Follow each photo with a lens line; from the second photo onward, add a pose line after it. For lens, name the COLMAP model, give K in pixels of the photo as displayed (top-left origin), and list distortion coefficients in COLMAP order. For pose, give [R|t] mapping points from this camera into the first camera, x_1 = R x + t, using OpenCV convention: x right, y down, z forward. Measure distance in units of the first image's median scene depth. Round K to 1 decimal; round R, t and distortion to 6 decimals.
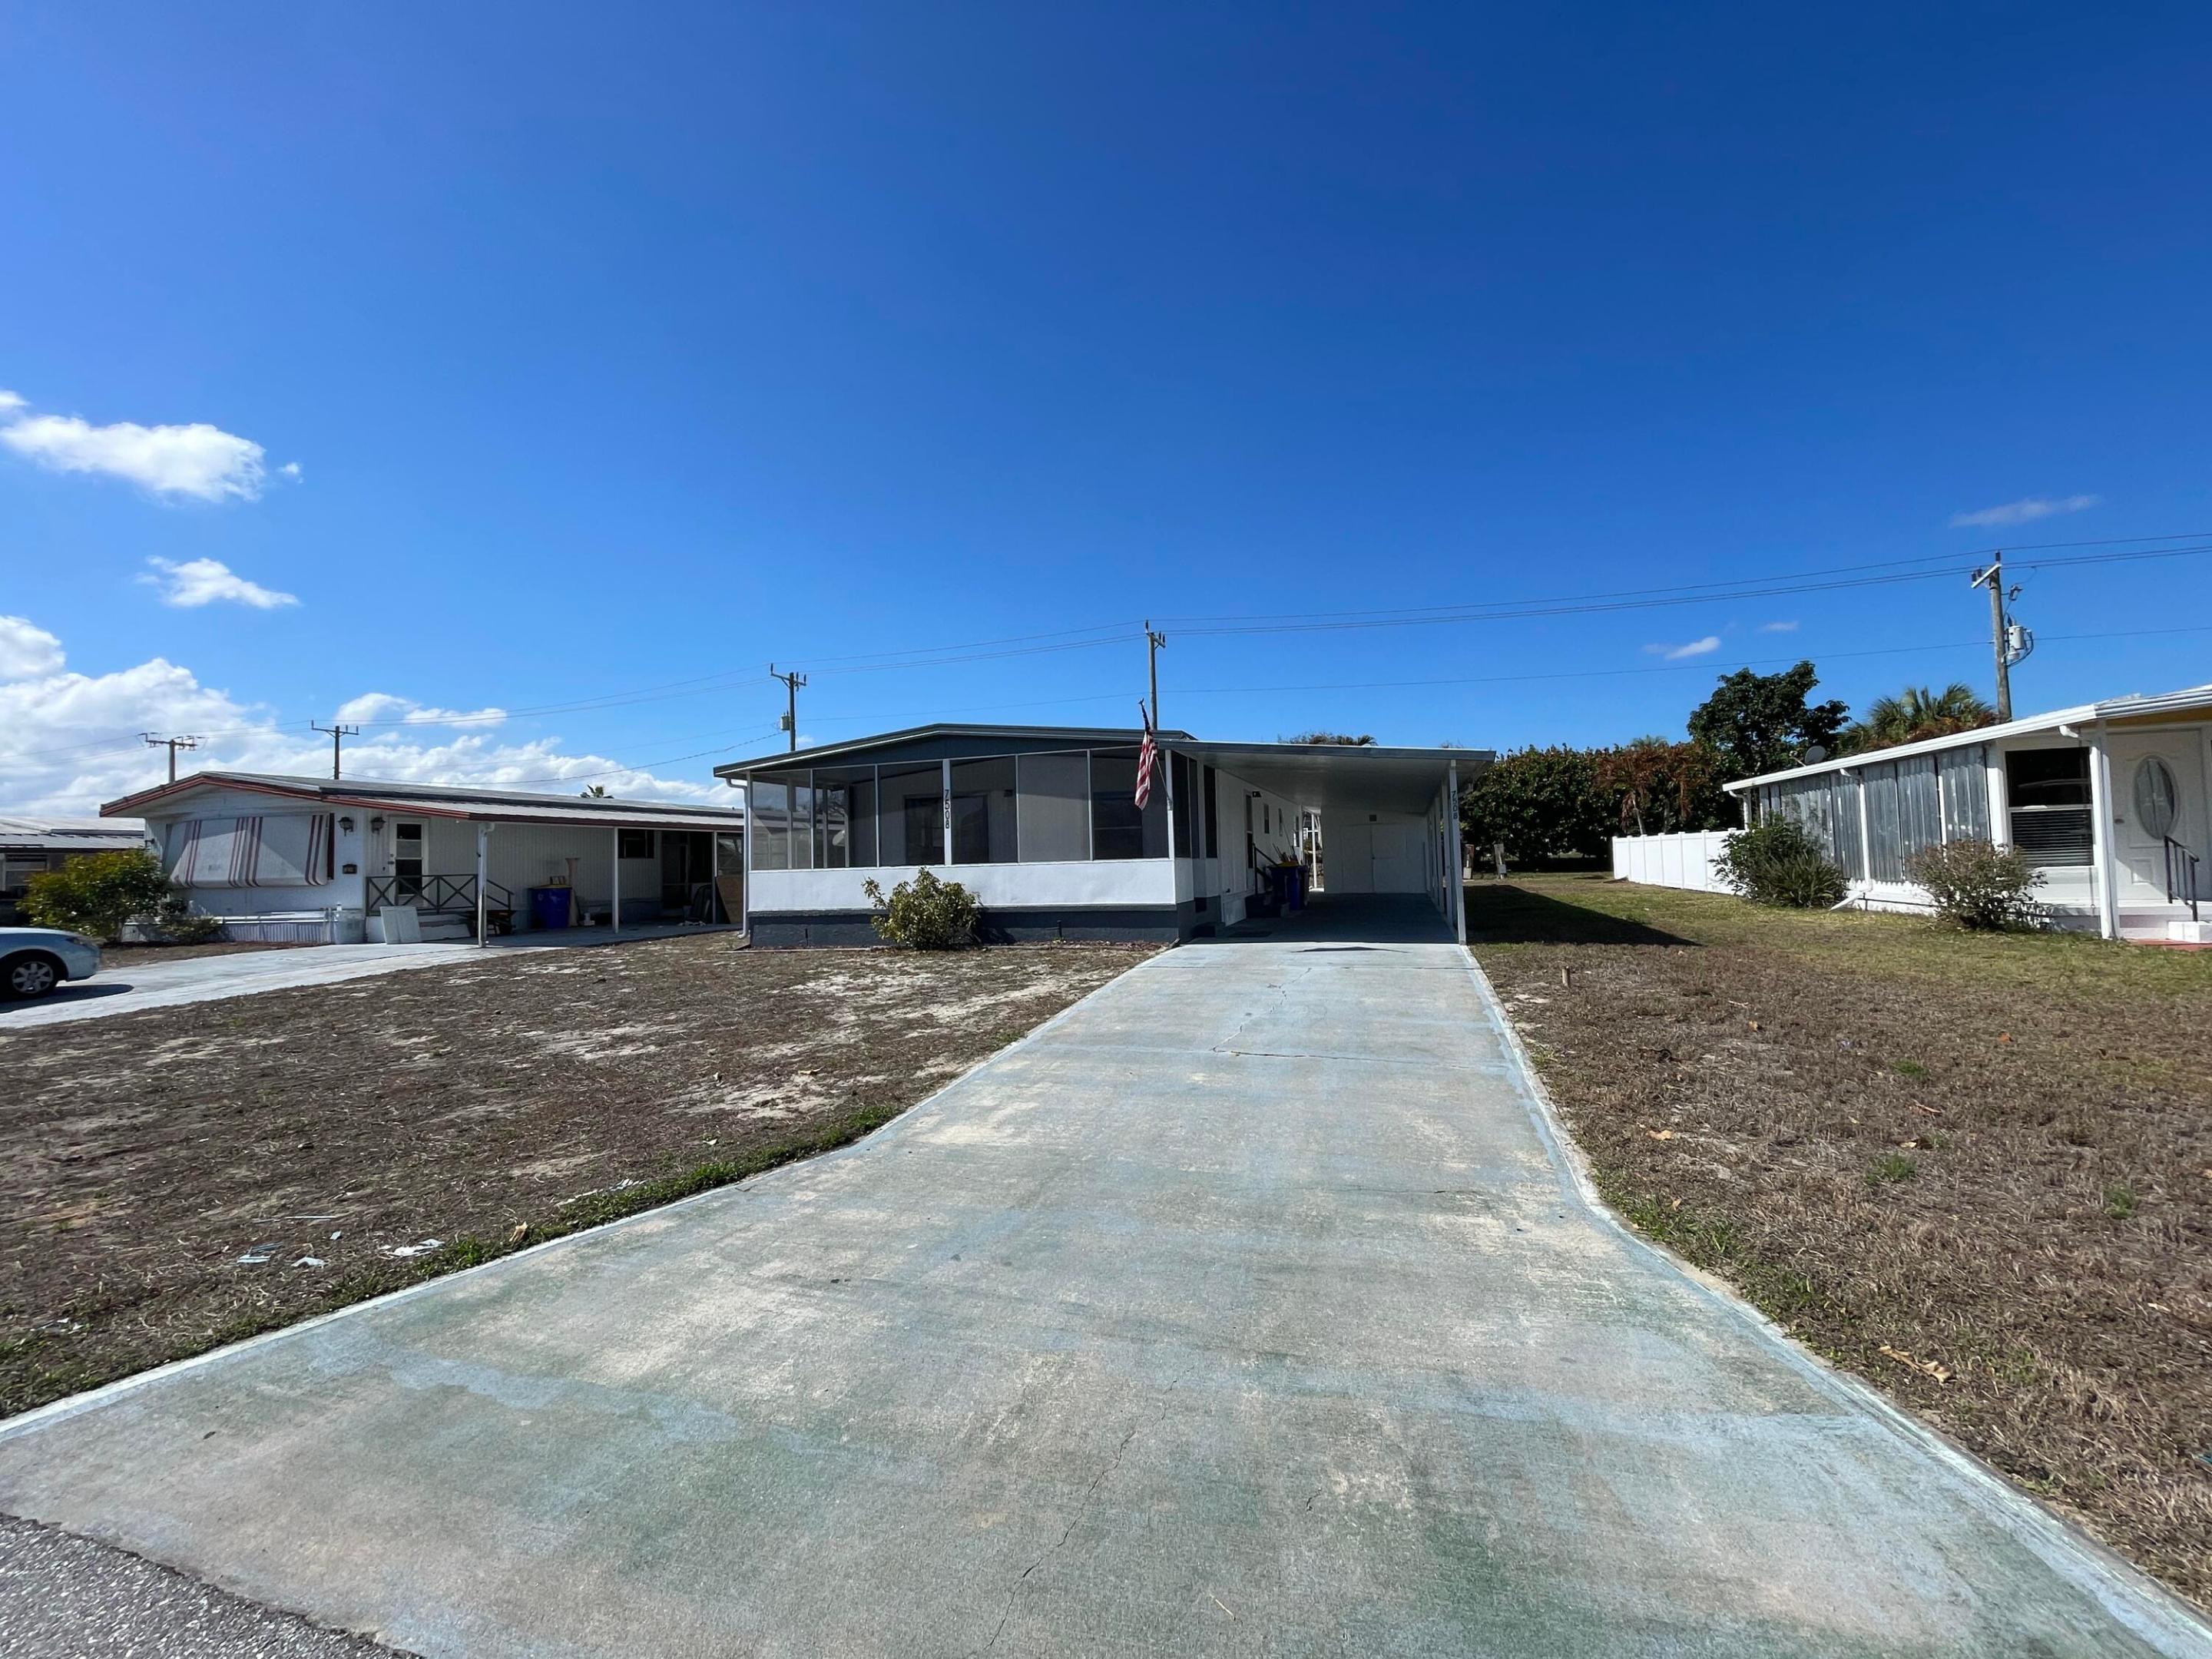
lens RADIAL K [[884.5, 0, 1103.8], [0, 884.5, 831.7], [0, 0, 1]] dist [-0.001155, -0.000111]
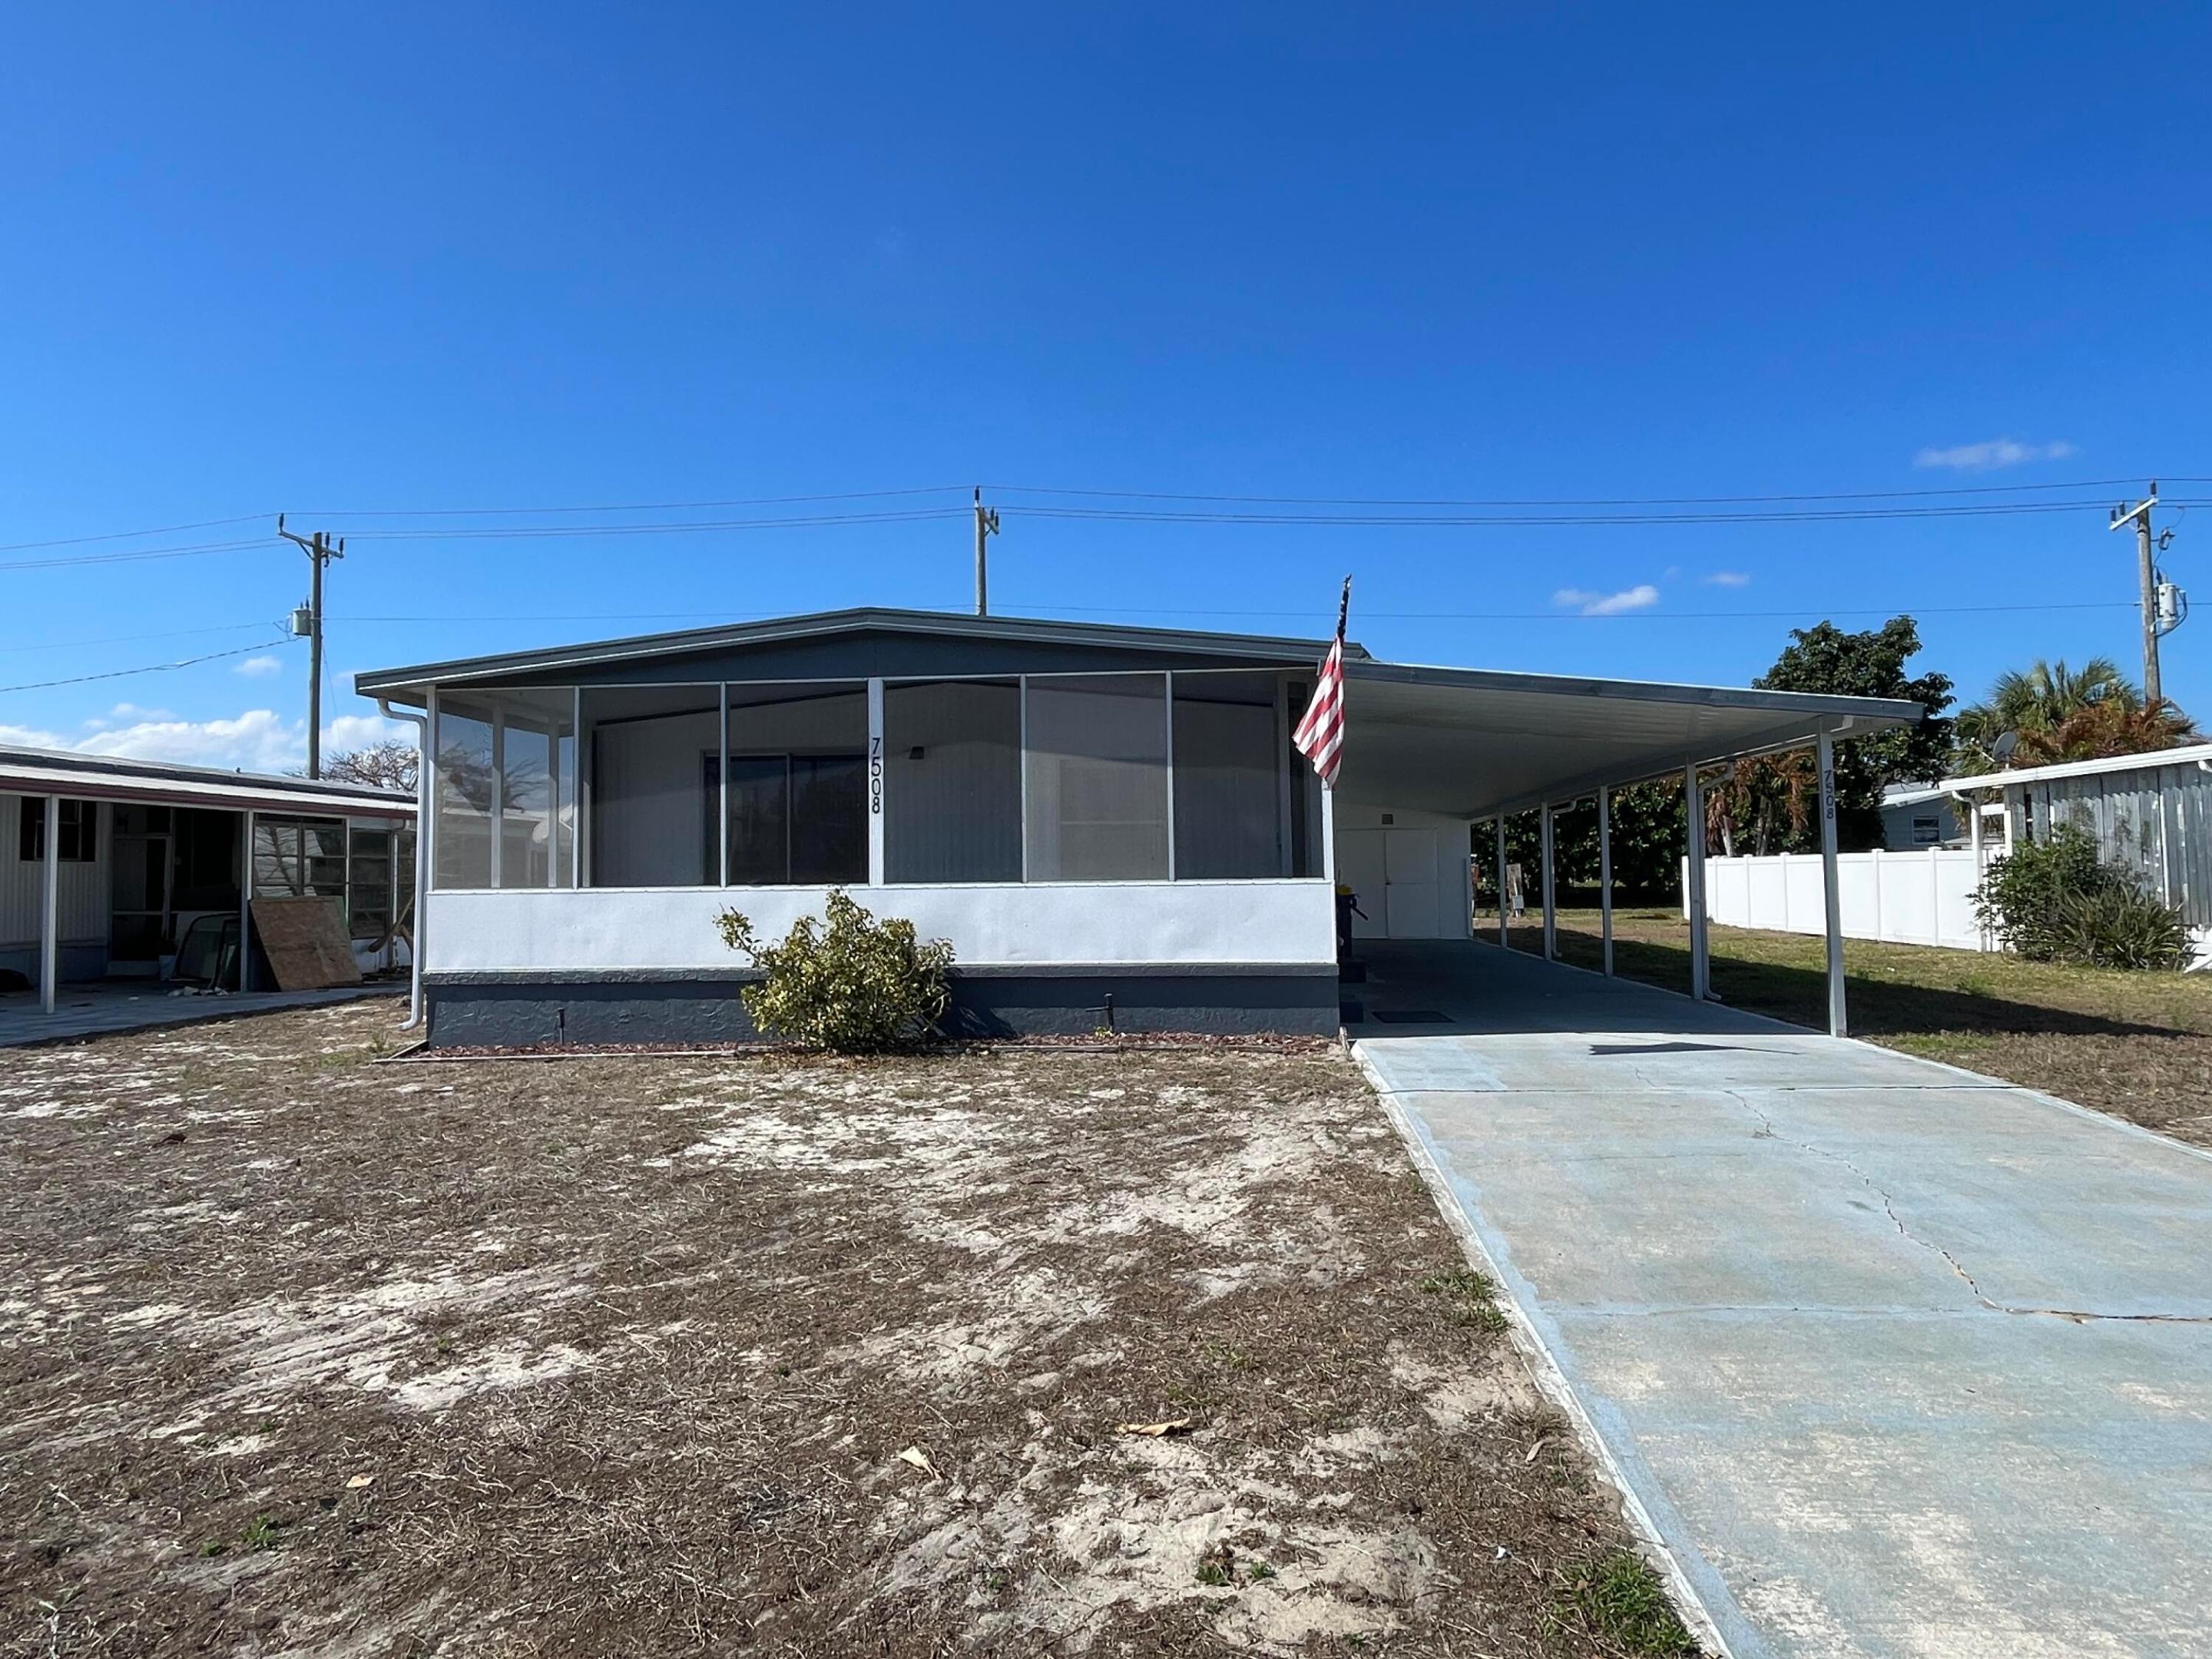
lens RADIAL K [[1373.0, 0, 1105.6], [0, 1373.0, 819.2], [0, 0, 1]] dist [-0.003988, -0.001160]
pose [[0.974600, 0.026042, 0.222435, -0.205968], [-0.023188, 0.999612, -0.015433, 0.008091], [-0.222751, 0.009883, 0.974825, 0.178845]]
